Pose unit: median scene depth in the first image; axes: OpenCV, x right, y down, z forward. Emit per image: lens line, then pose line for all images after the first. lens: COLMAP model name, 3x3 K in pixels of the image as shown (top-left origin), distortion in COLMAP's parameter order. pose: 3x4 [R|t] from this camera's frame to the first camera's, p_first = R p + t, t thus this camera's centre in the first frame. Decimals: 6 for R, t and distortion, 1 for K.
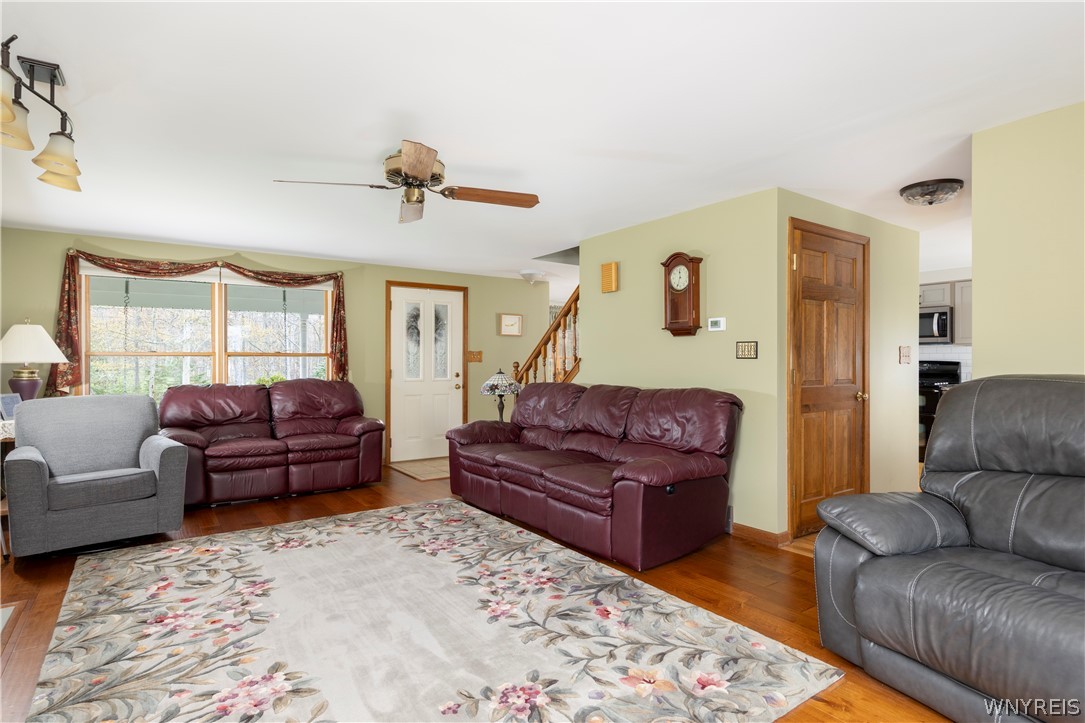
lens RADIAL K [[584.1, 0, 539.4], [0, 584.1, 363.1], [0, 0, 1]] dist [0.002105, 0.000035]
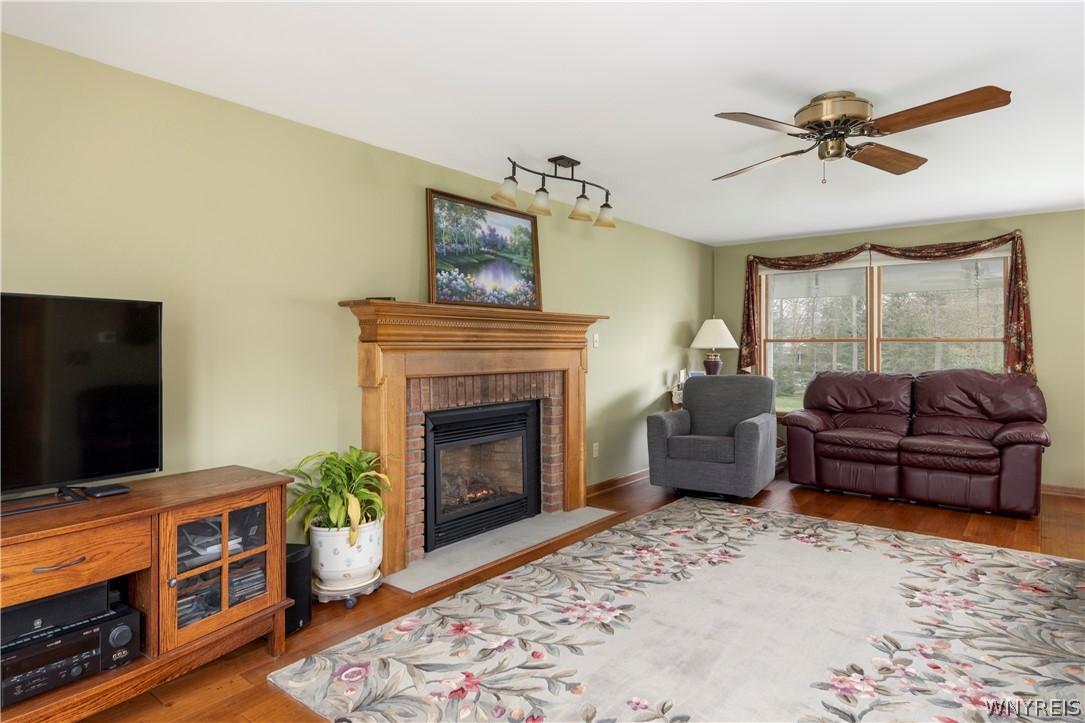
lens RADIAL K [[598.9, 0, 523.5], [0, 598.9, 341.5], [0, 0, 1]] dist [0.005139, -0.000139]
pose [[0.267795, -0.007746, -0.963445, 0.433007], [-0.004109, 0.999949, -0.009182, -0.002709], [0.963467, 0.006418, 0.267750, 0.307506]]
